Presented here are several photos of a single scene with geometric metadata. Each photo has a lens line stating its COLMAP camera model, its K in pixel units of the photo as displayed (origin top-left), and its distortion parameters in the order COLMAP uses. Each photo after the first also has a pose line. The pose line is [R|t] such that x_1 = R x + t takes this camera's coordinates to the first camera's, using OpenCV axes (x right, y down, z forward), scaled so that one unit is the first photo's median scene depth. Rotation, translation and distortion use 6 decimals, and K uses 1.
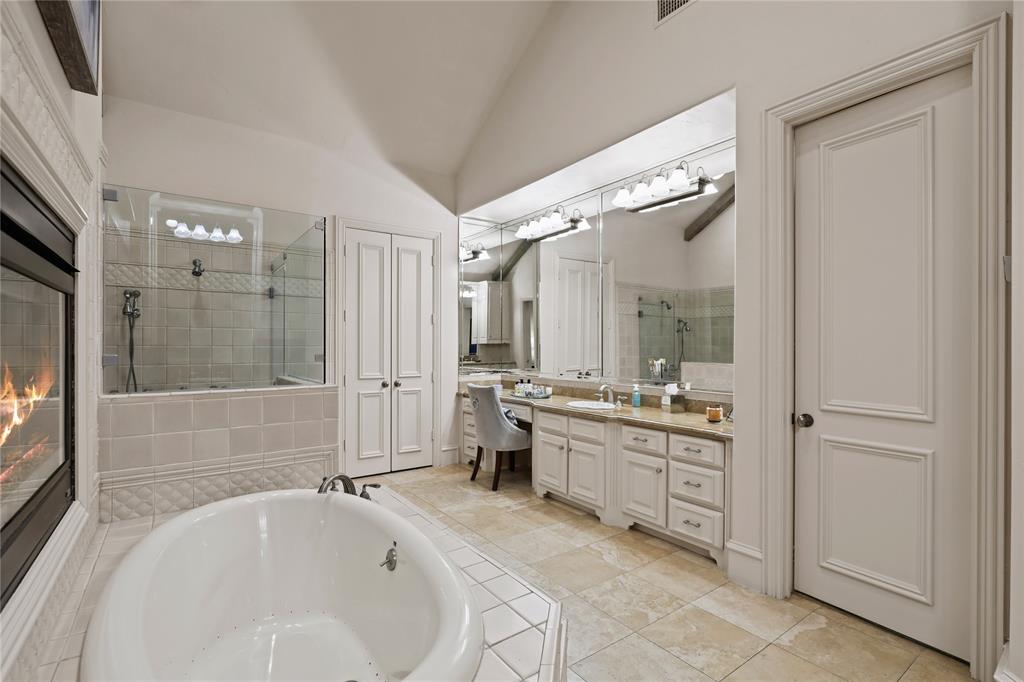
lens RADIAL K [[467.8, 0, 506.0], [0, 467.8, 346.5], [0, 0, 1]] dist [-0.010774, 0.000775]
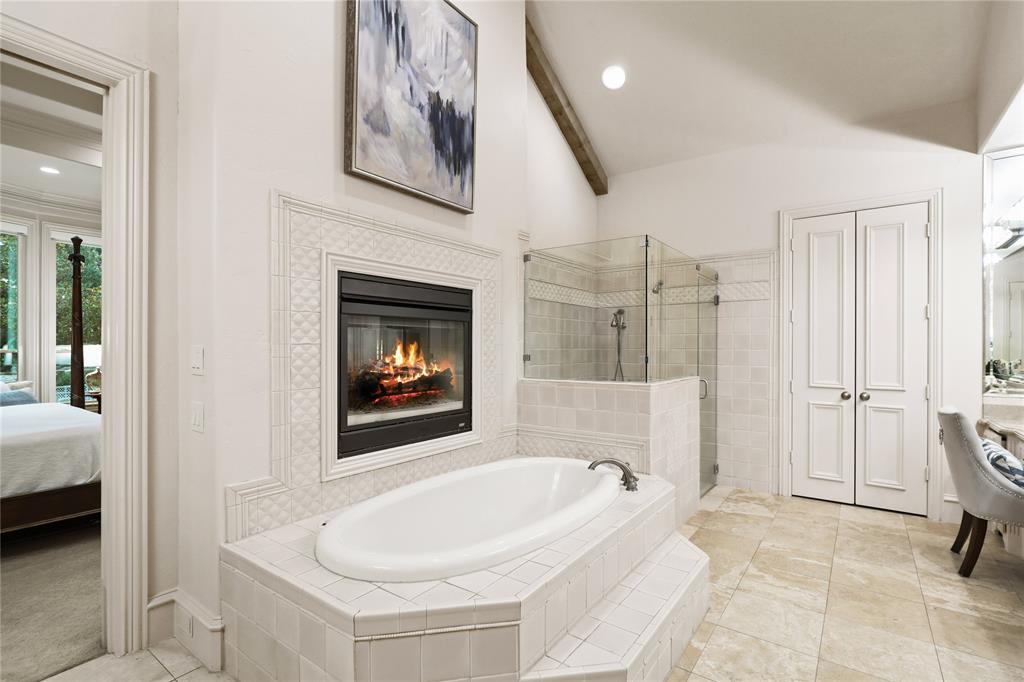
lens RADIAL K [[467.8, 0, 541.4], [0, 467.8, 351.2], [0, 0, 1]] dist [-0.010774, 0.000775]
pose [[0.351146, 0.008127, -0.936285, 0.387020], [-0.004789, 0.999965, 0.006884, -0.001625], [0.936308, 0.002066, 0.351173, 0.248421]]
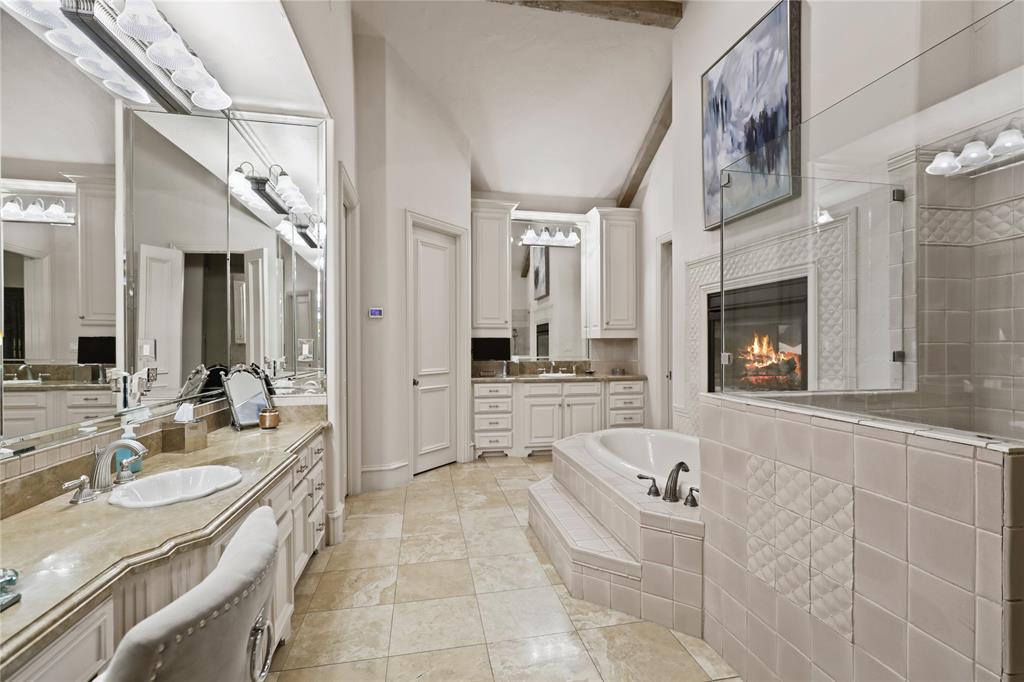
lens RADIAL K [[467.8, 0, 509.3], [0, 467.8, 337.4], [0, 0, 1]] dist [-0.010774, 0.000775]
pose [[-0.908622, 0.009432, 0.417514, -0.265394], [0.010632, 0.999943, 0.000549, -0.009600], [-0.417485, 0.004938, -0.908670, 1.232181]]
